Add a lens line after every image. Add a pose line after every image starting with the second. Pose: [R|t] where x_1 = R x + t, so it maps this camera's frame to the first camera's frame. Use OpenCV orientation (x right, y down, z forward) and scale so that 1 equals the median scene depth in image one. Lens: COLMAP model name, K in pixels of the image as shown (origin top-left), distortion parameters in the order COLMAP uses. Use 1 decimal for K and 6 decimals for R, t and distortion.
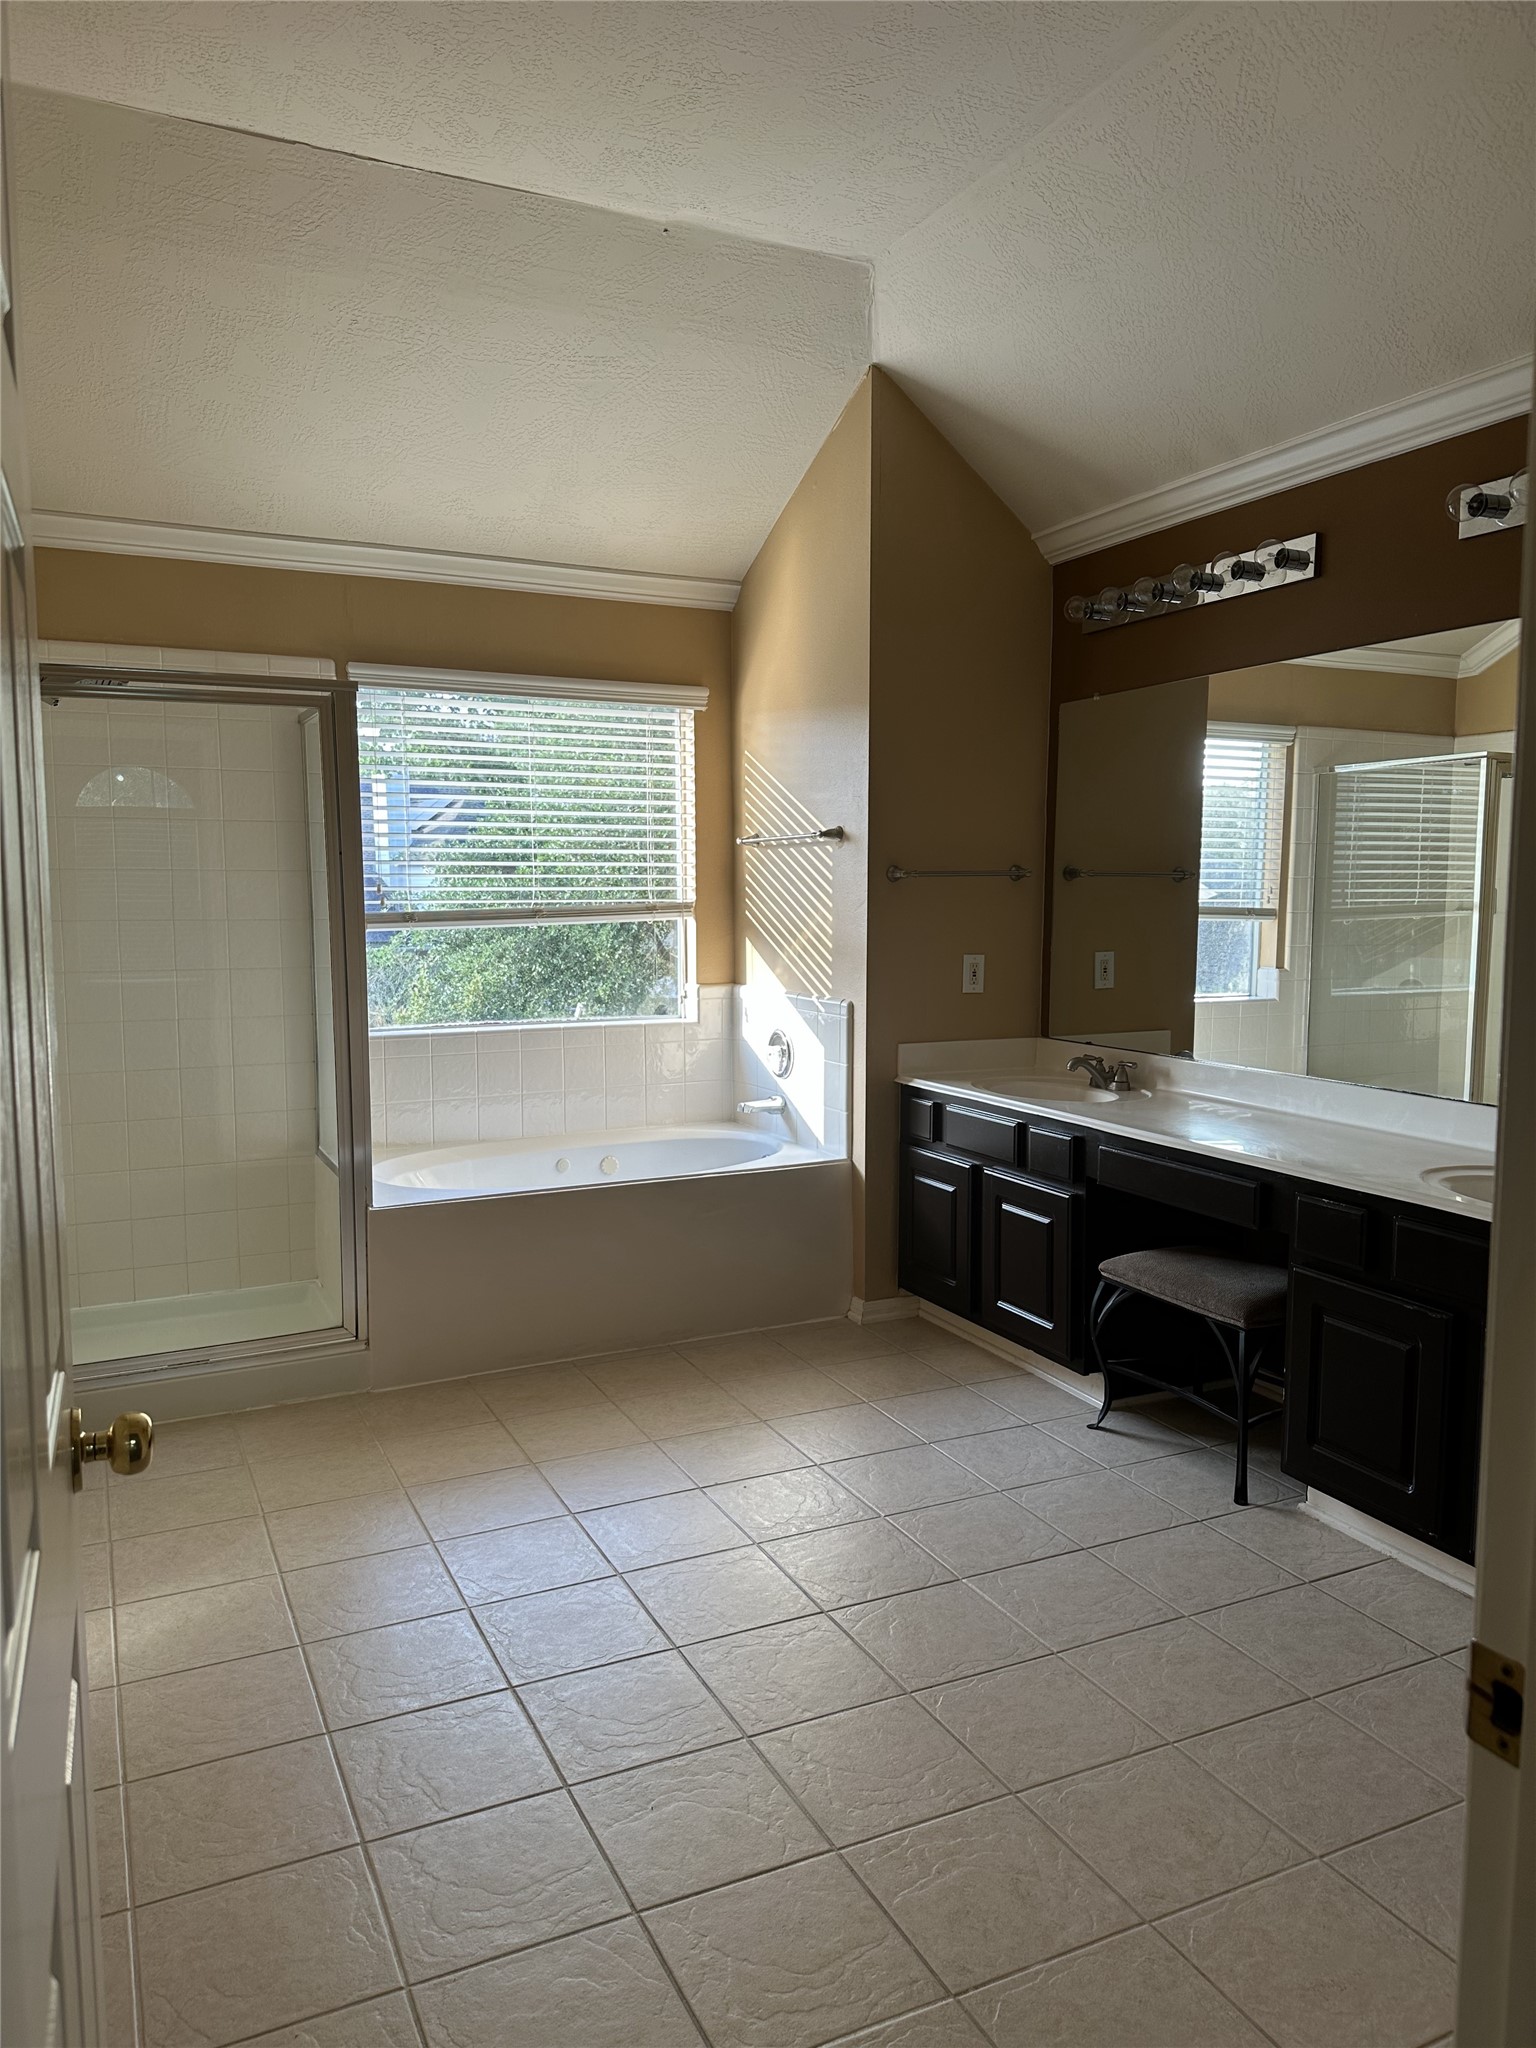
lens RADIAL K [[1444.9, 0, 768.0], [0, 1444.9, 1024.0], [0, 0, 1]] dist [0.007328, -0.002589]
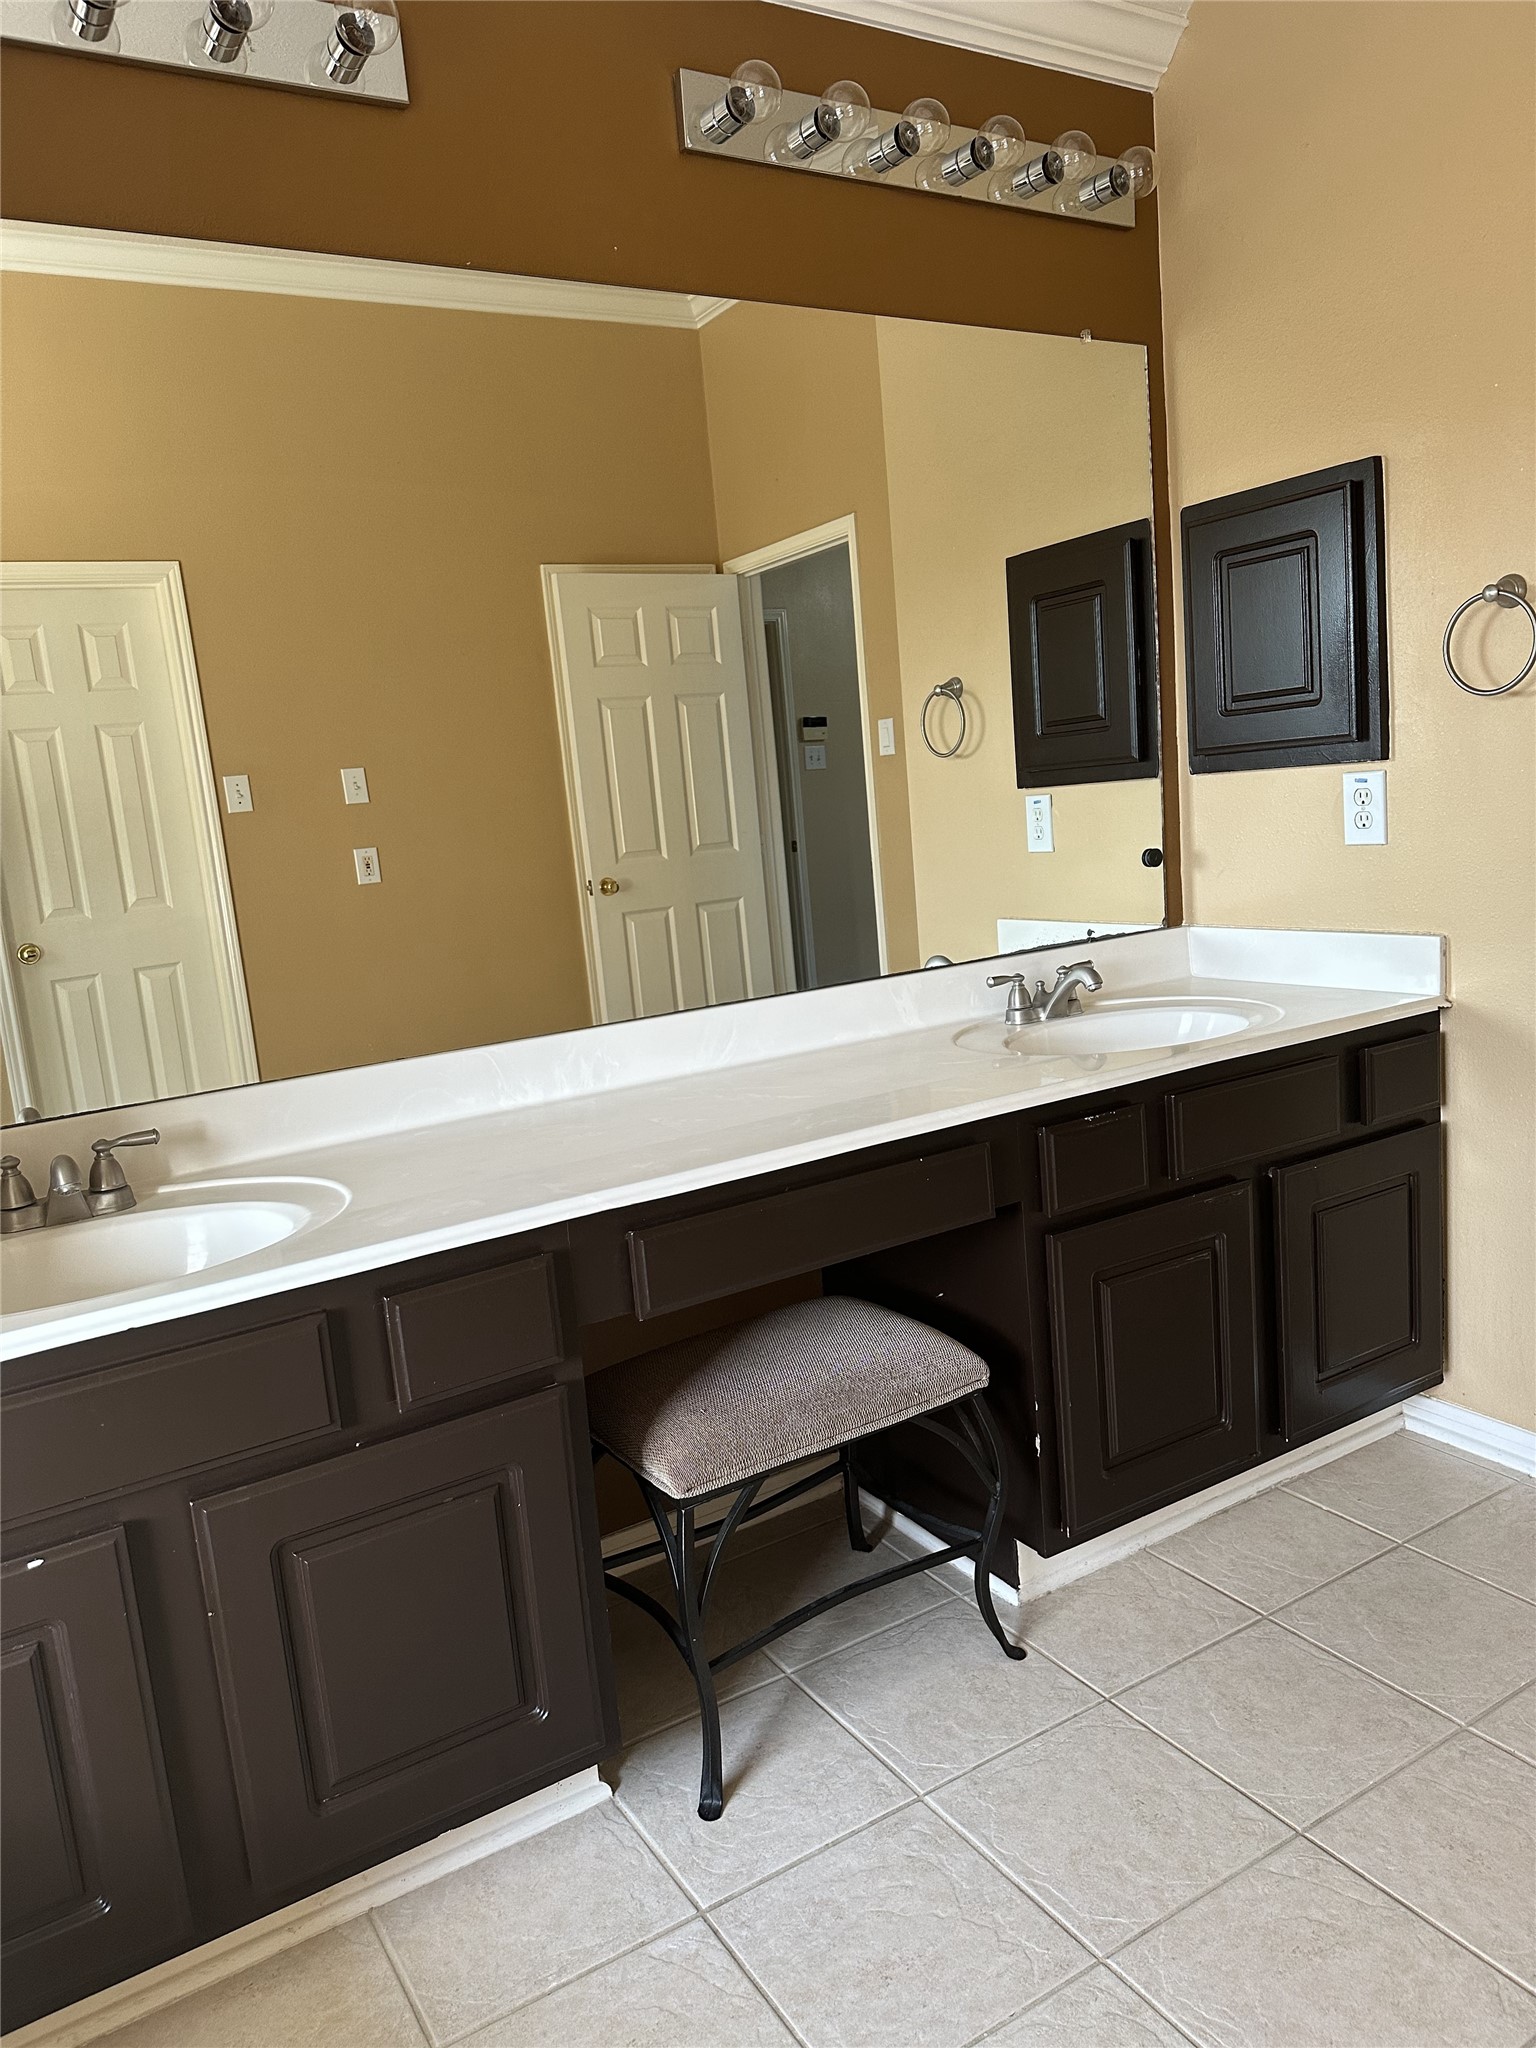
lens RADIAL K [[1444.9, 0, 768.0], [0, 1444.9, 1024.0], [0, 0, 1]] dist [0.007328, -0.002589]
pose [[-0.090603, -0.150159, 0.984502, -0.215701], [0.191063, 0.967583, 0.165162, -0.049657], [-0.977387, 0.203066, -0.058976, 0.998356]]
